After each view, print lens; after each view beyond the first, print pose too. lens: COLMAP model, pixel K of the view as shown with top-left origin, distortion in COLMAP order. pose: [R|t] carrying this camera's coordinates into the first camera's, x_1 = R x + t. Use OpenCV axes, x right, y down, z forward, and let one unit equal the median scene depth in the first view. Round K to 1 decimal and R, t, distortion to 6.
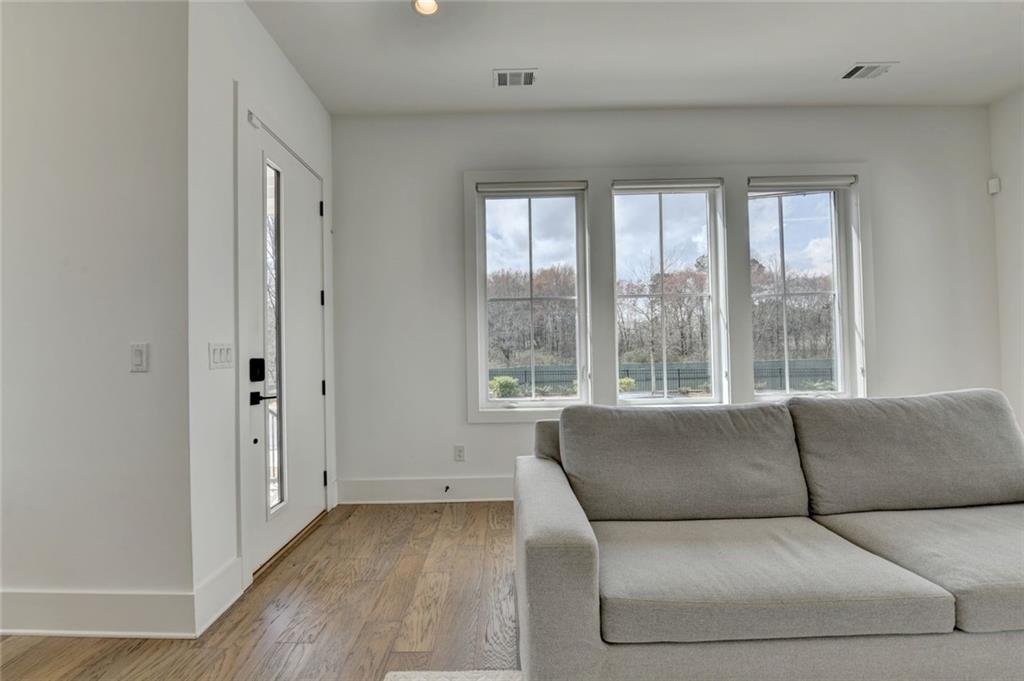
lens RADIAL K [[423.5, 0, 500.3], [0, 423.5, 340.8], [0, 0, 1]] dist [-0.011045, -0.002522]
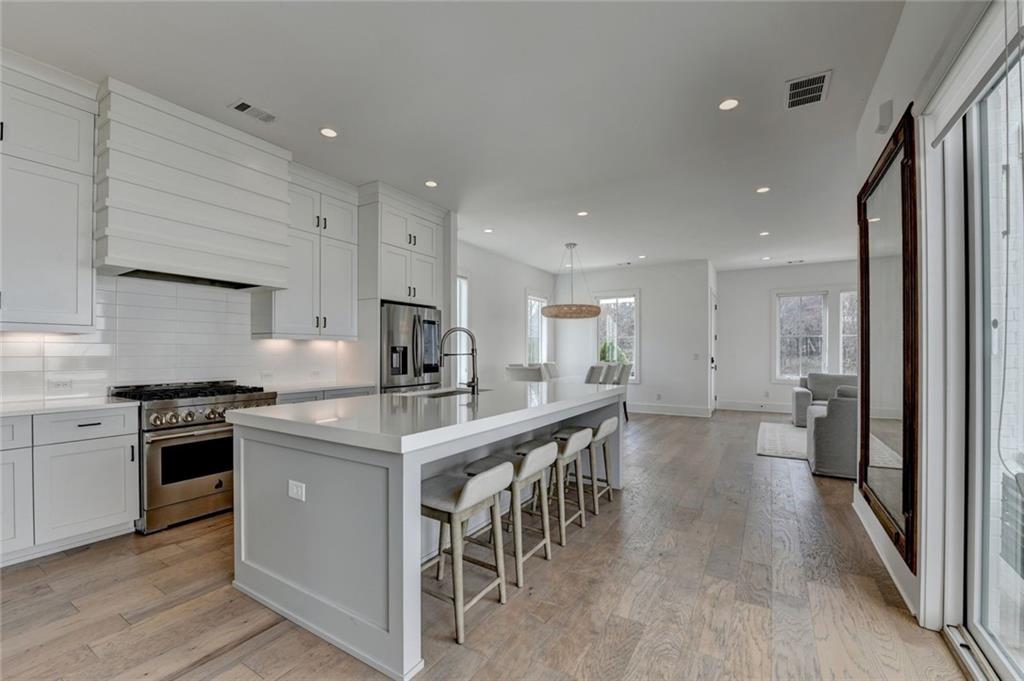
lens RADIAL K [[423.5, 0, 506.2], [0, 423.5, 352.6], [0, 0, 1]] dist [-0.011045, -0.002522]
pose [[0.853086, 0.021465, -0.521328, -0.135559], [-0.010093, 0.999645, 0.024642, -0.057951], [0.521672, -0.015760, 0.853000, -2.436152]]
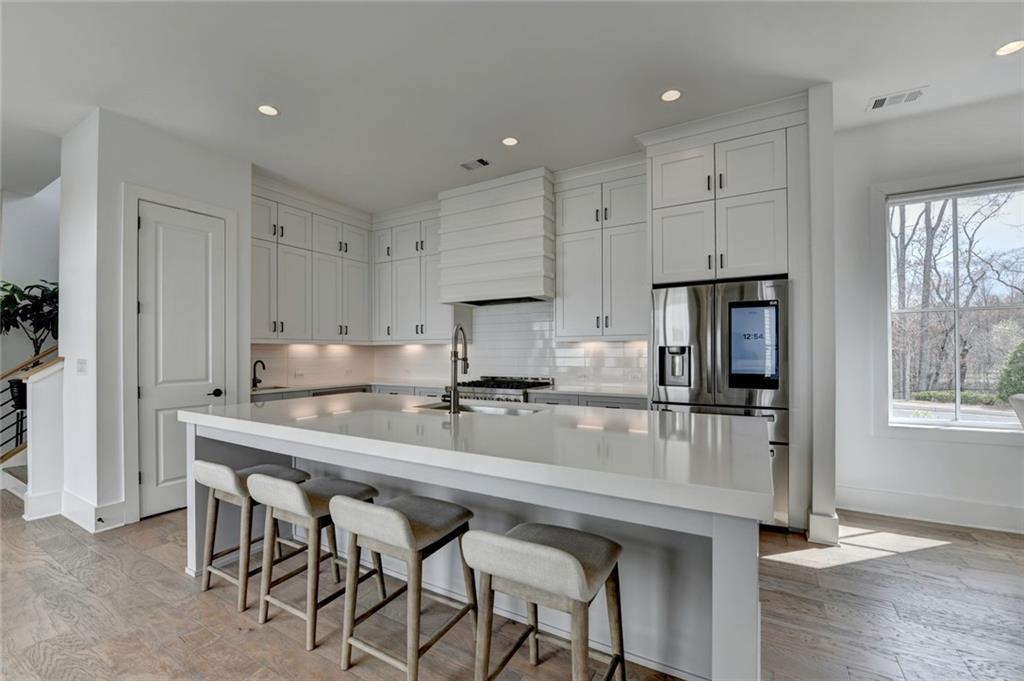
lens RADIAL K [[423.5, 0, 512.9], [0, 423.5, 351.3], [0, 0, 1]] dist [-0.011045, -0.002522]
pose [[-0.490504, 0.018042, -0.871252, -0.123667], [0.027521, 0.999608, 0.005206, -0.042369], [0.871004, -0.021424, -0.490808, -1.133951]]
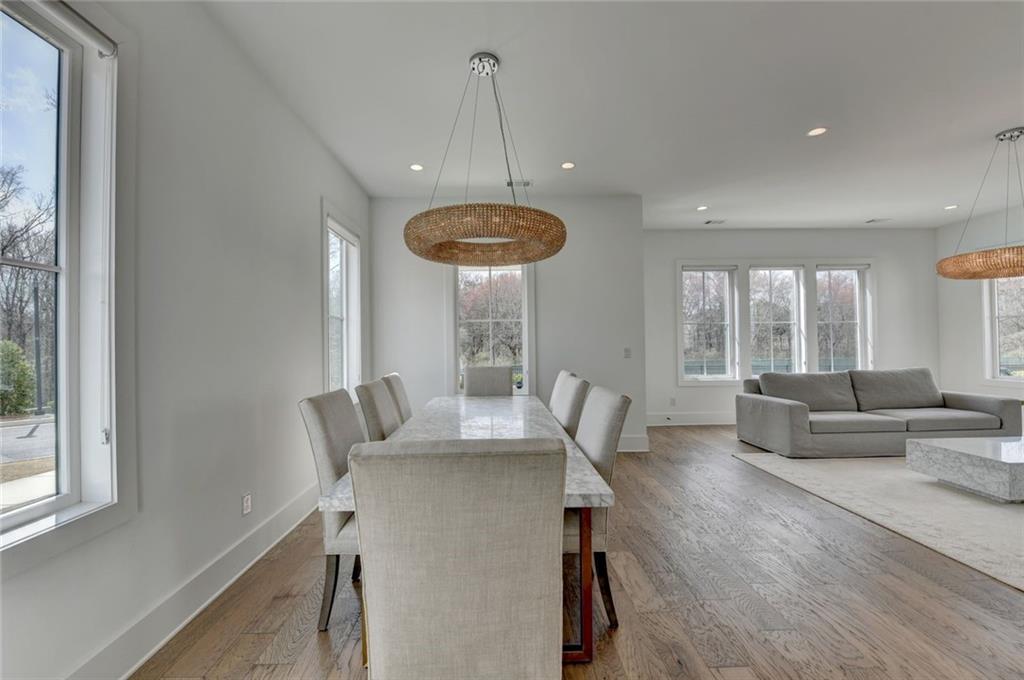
lens RADIAL K [[423.5, 0, 501.6], [0, 423.5, 339.5], [0, 0, 1]] dist [-0.011045, -0.002522]
pose [[0.999767, 0.008301, 0.019937, -1.053205], [-0.008367, 0.999960, 0.003250, -0.028793], [-0.019910, -0.003416, 0.999796, -1.079987]]
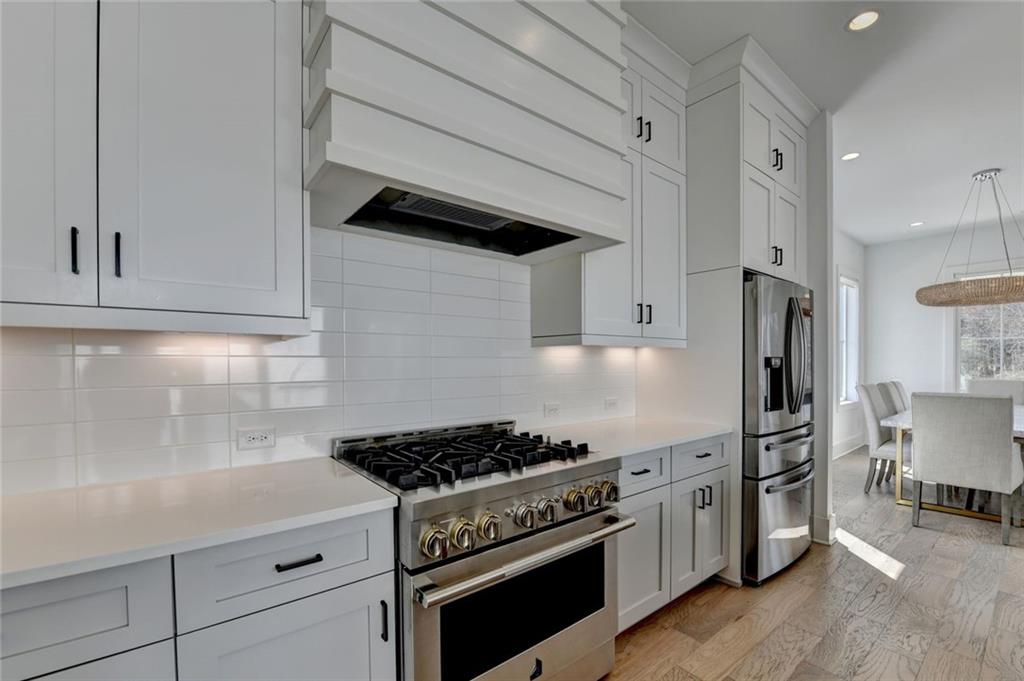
lens RADIAL K [[423.5, 0, 511.0], [0, 423.5, 368.7], [0, 0, 1]] dist [-0.011045, -0.002522]
pose [[0.617624, 0.028077, -0.785972, -0.958451], [0.005141, 0.999197, 0.039734, -0.050331], [0.786457, -0.028582, 0.616984, -2.218331]]
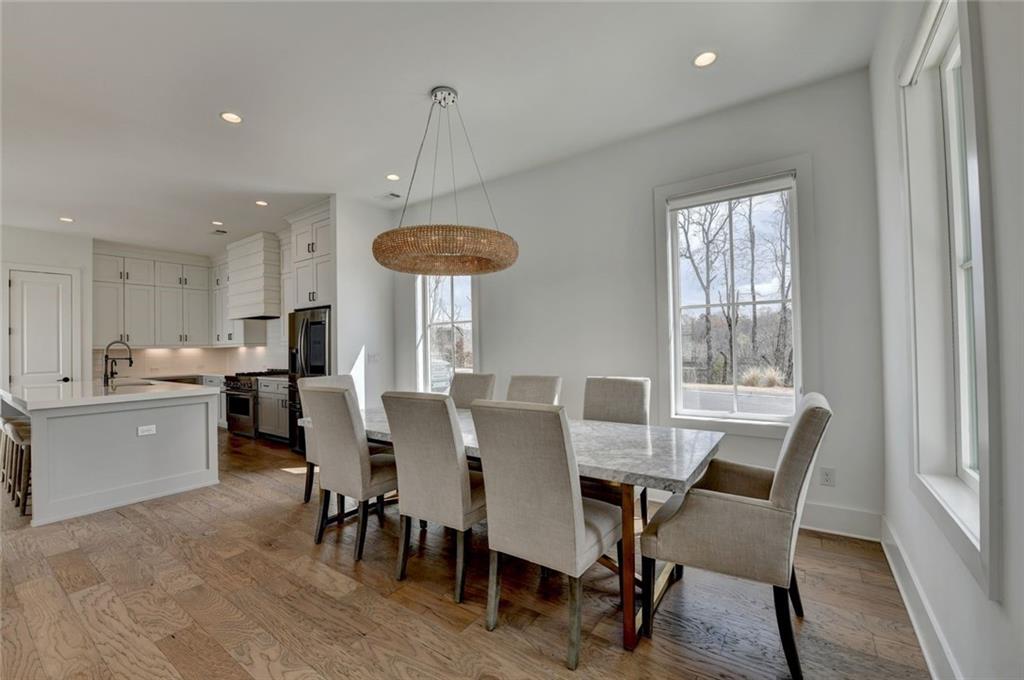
lens RADIAL K [[423.5, 0, 510.8], [0, 423.5, 336.8], [0, 0, 1]] dist [-0.011045, -0.002522]
pose [[-0.571553, 0.010808, -0.820494, -0.348435], [0.043589, 0.998901, -0.017206, -0.017648], [0.819407, -0.045598, -0.571396, 0.457146]]
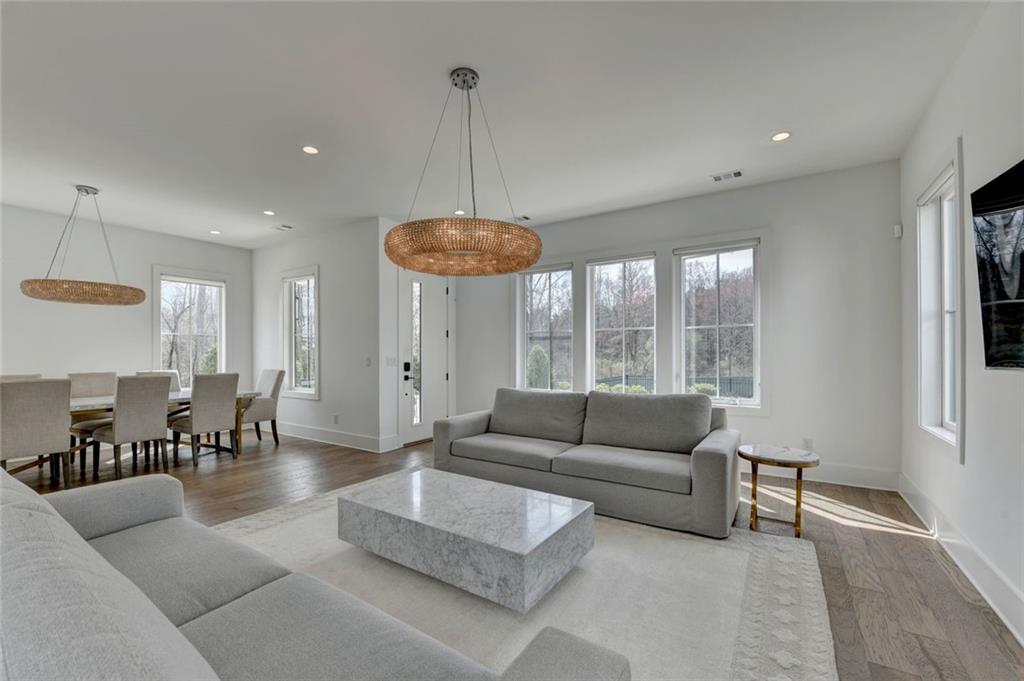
lens RADIAL K [[423.5, 0, 506.7], [0, 423.5, 352.1], [0, 0, 1]] dist [-0.011045, -0.002522]
pose [[0.839758, 0.017339, -0.542683, 1.013282], [-0.005934, 0.999723, 0.022759, -0.063487], [0.542928, -0.015892, 0.839629, -0.637544]]
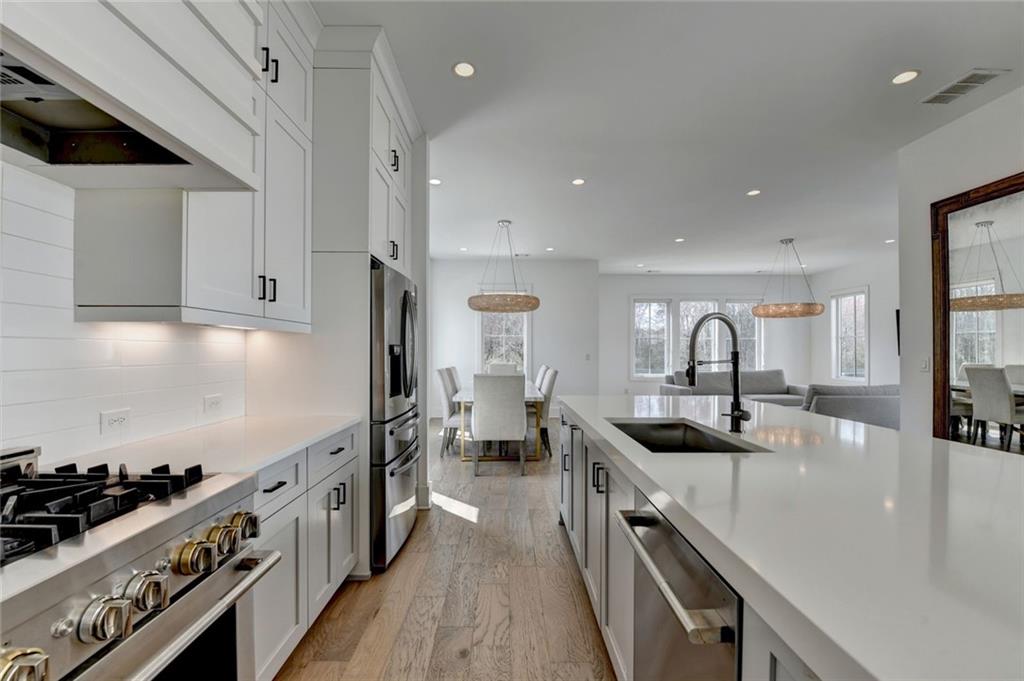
lens RADIAL K [[423.5, 0, 505.4], [0, 423.5, 350.3], [0, 0, 1]] dist [-0.011045, -0.002522]
pose [[0.999758, 0.021898, 0.002305, -1.063591], [-0.021926, 0.999675, 0.013032, -0.043460], [-0.002019, -0.013079, 0.999912, -2.176130]]
